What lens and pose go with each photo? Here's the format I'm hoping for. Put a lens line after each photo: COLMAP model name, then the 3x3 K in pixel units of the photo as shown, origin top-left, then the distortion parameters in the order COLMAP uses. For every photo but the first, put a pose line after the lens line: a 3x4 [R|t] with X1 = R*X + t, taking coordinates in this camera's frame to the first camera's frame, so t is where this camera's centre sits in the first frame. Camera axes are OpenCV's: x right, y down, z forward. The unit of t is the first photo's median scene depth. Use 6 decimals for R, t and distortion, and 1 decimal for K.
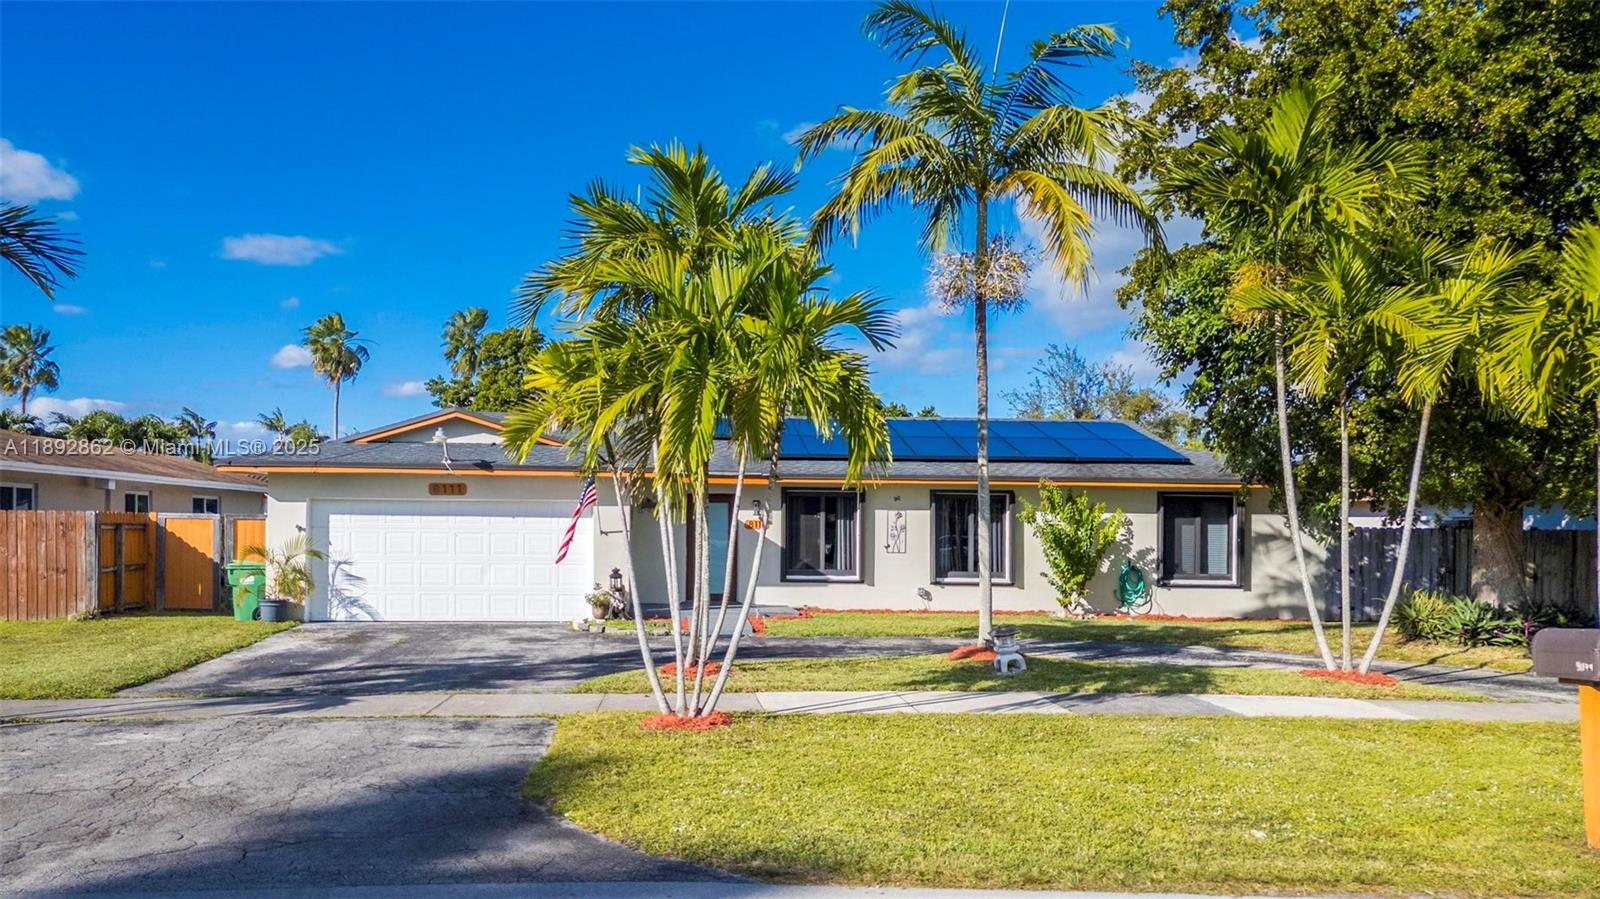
lens RADIAL K [[1207.5, 0, 726.9], [0, 1207.5, 515.1], [0, 0, 1]] dist [0.070095, -0.008001]
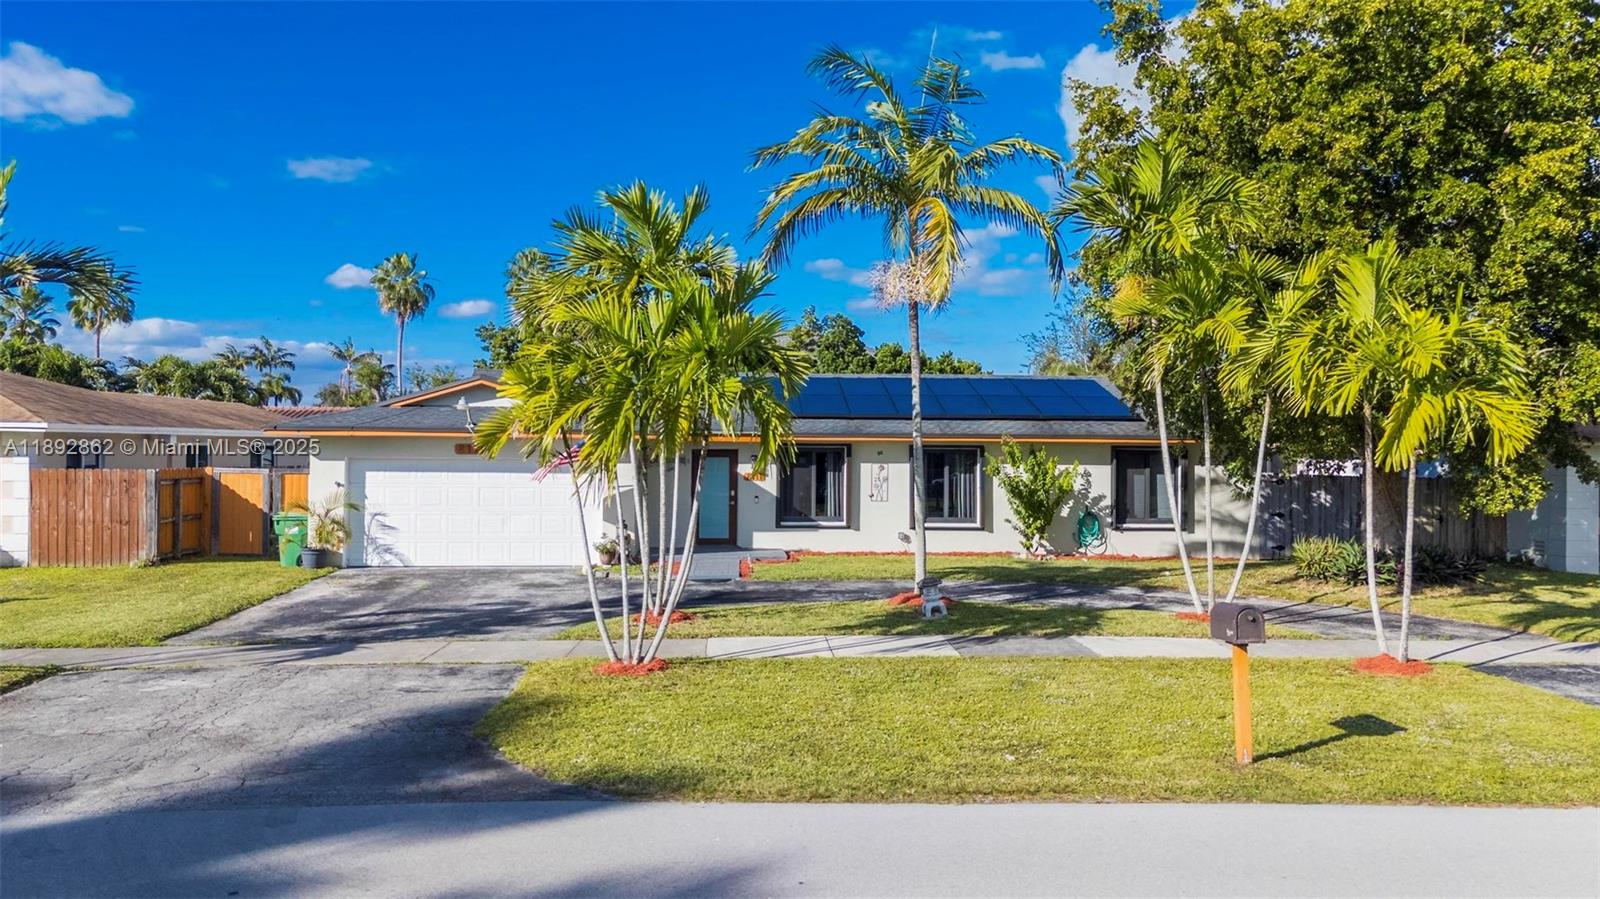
lens RADIAL K [[1183.7, 0, 822.1], [0, 1183.7, 426.6], [0, 0, 1]] dist [0.047934, 0.004162]
pose [[0.999767, -0.000783, 0.021581, 0.091823], [0.000928, 0.999977, -0.006675, -0.044531], [-0.021575, 0.006694, 0.999745, -0.141731]]
